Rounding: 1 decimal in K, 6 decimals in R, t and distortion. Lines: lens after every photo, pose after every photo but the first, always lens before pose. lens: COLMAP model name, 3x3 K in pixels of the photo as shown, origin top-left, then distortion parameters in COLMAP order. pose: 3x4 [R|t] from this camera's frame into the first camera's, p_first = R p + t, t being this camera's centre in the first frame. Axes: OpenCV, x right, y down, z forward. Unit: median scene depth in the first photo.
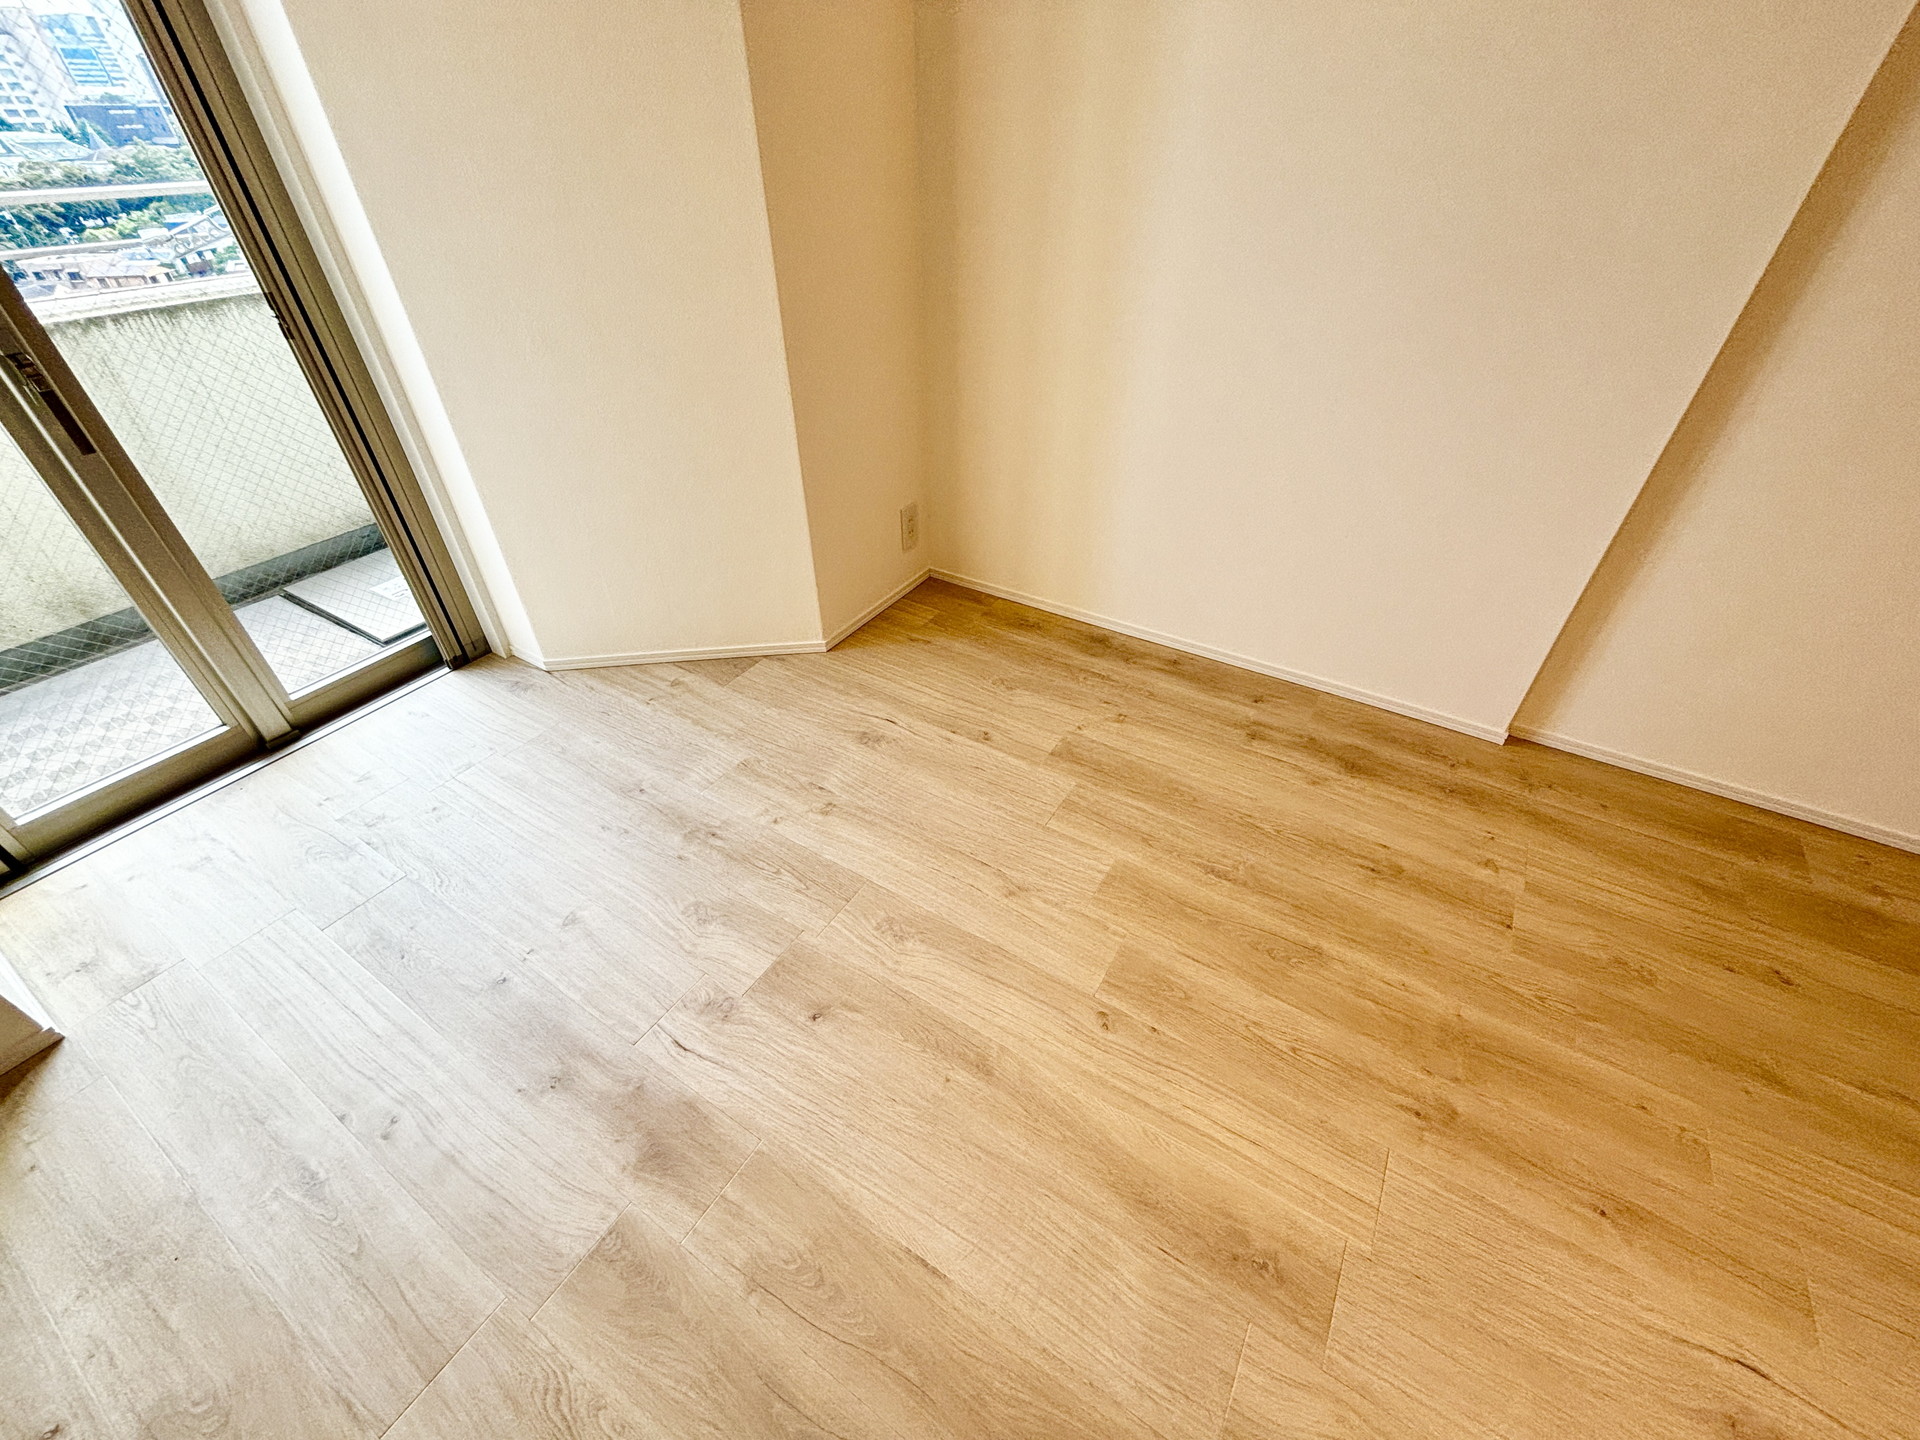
lens RADIAL K [[772.0, 0, 951.8], [0, 772.0, 721.9], [0, 0, 1]] dist [-0.000569, -0.000063]
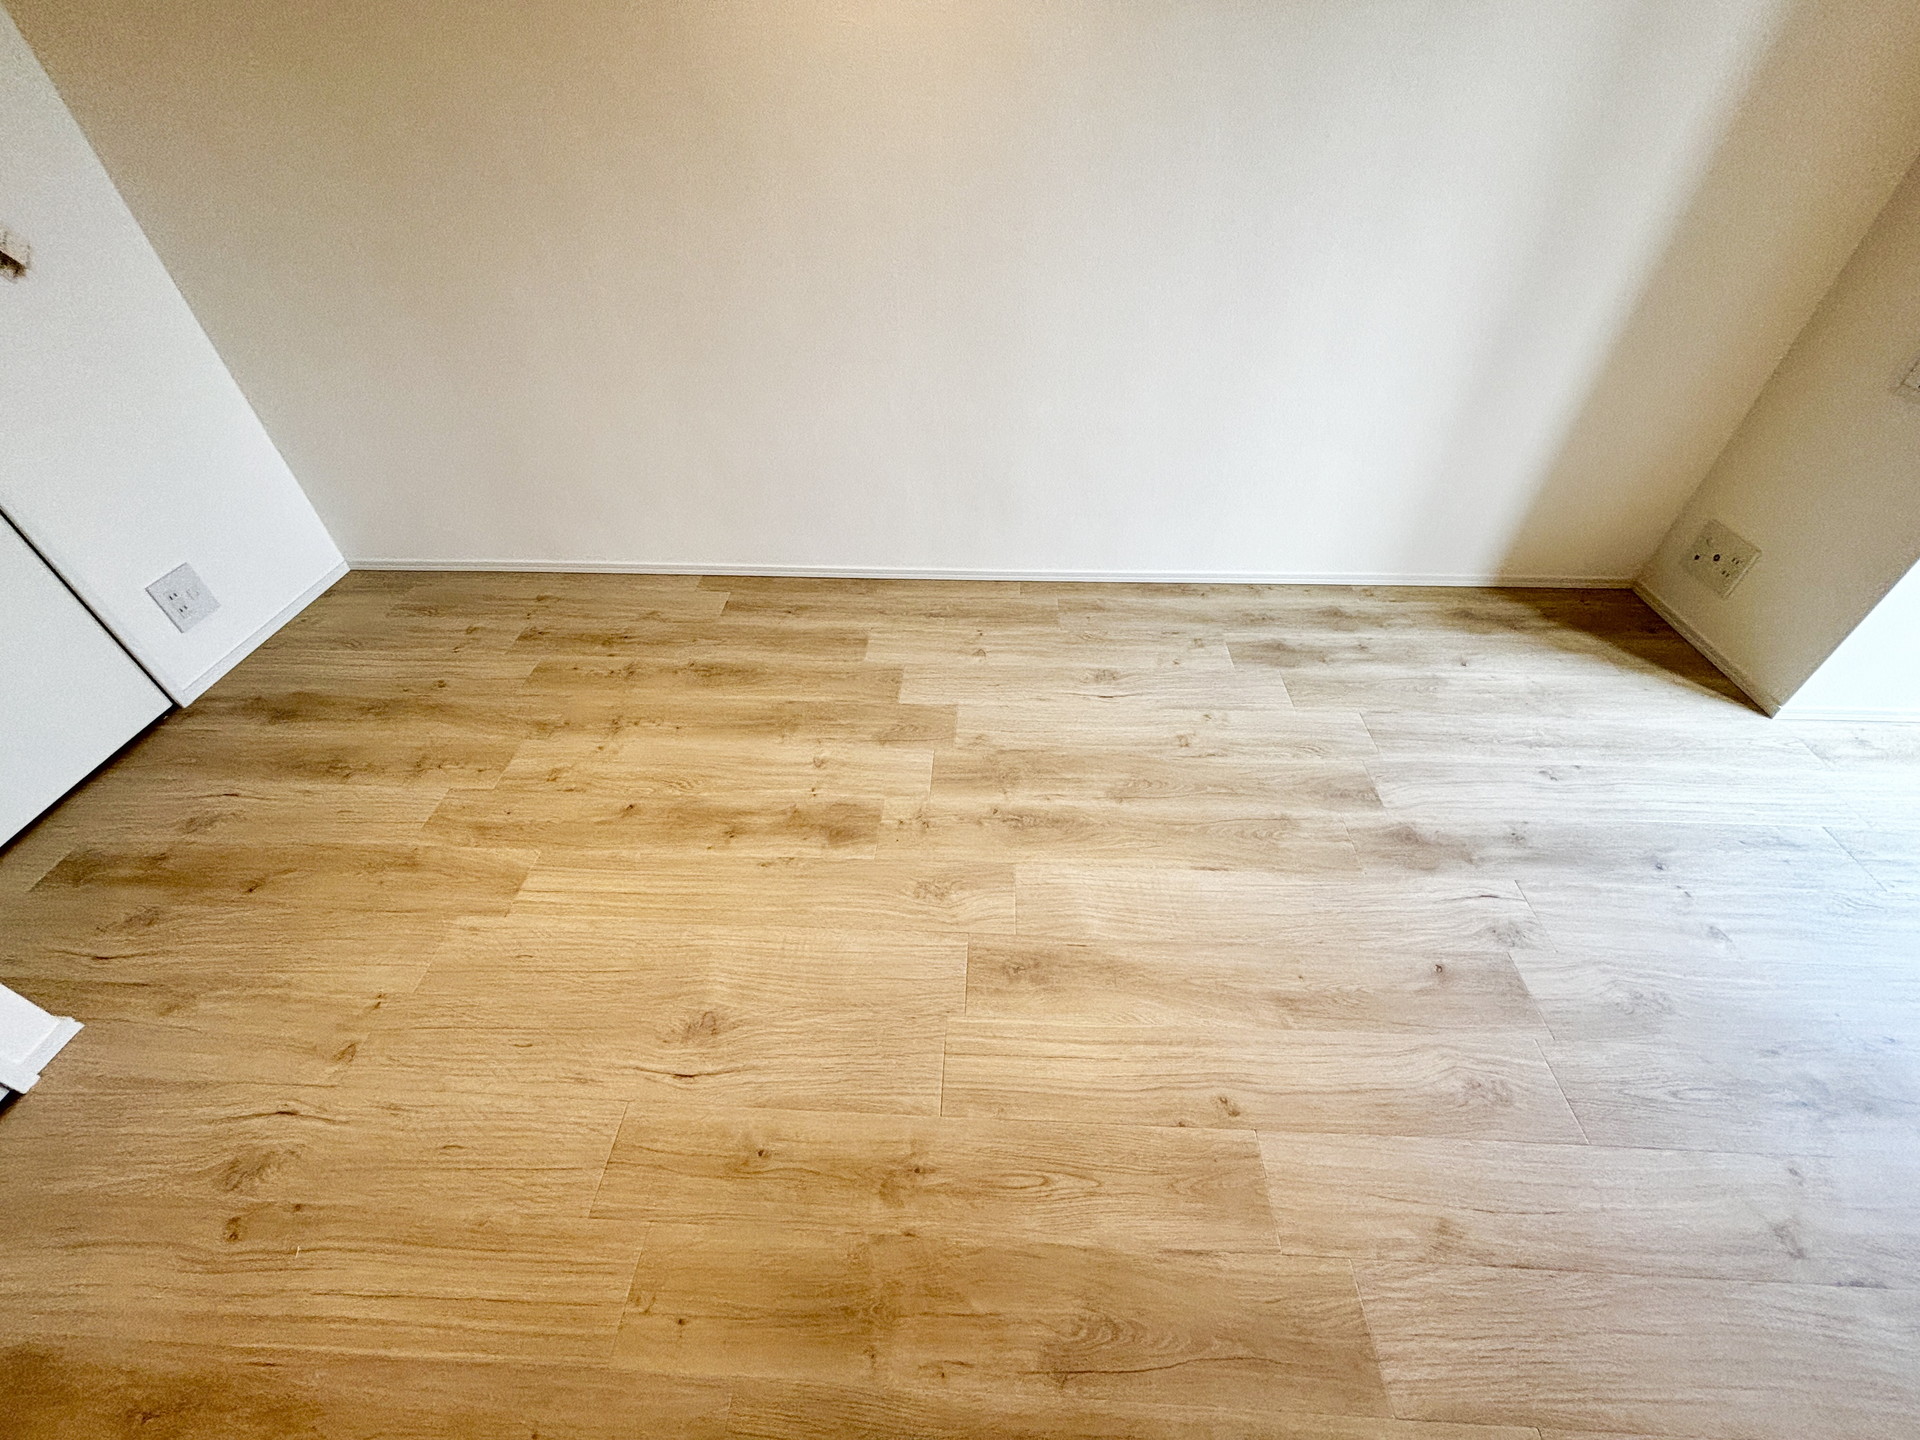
lens RADIAL K [[779.0, 0, 957.6], [0, 779.0, 722.2], [0, 0, 1]] dist [0.000744, -0.000732]
pose [[-0.870503, 0.341180, -0.354712, 0.553632], [-0.292990, 0.219852, 0.930495, -0.406095], [0.395450, 0.913926, -0.091420, 0.464622]]
